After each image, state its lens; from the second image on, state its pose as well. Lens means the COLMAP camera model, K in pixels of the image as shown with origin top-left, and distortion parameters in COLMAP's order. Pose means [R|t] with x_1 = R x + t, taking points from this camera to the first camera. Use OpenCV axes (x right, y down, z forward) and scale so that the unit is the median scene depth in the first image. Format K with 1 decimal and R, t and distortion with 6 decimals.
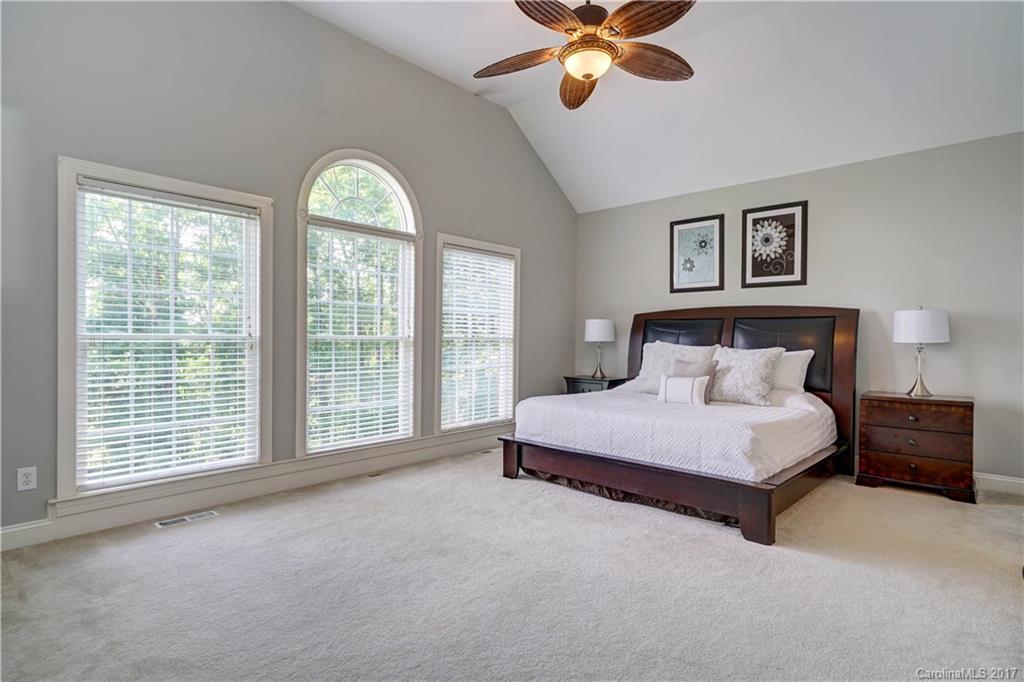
lens RADIAL K [[524.5, 0, 512.4], [0, 524.5, 340.3], [0, 0, 1]] dist [0.003894, 0.000240]
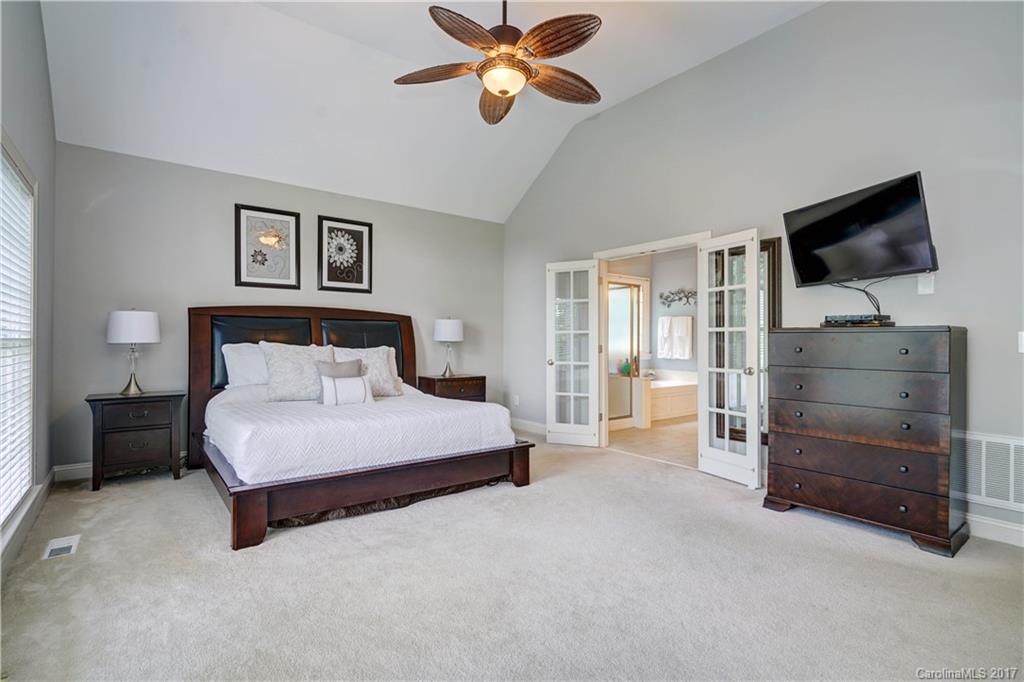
lens RADIAL K [[489.8, 0, 512.1], [0, 489.8, 341.4], [0, 0, 1]] dist [-0.015287, 0.000448]
pose [[0.178667, -0.005222, 0.983896, -0.464107], [0.005774, 0.999974, 0.004259, 0.000510], [-0.983893, 0.004920, 0.178692, 0.465955]]
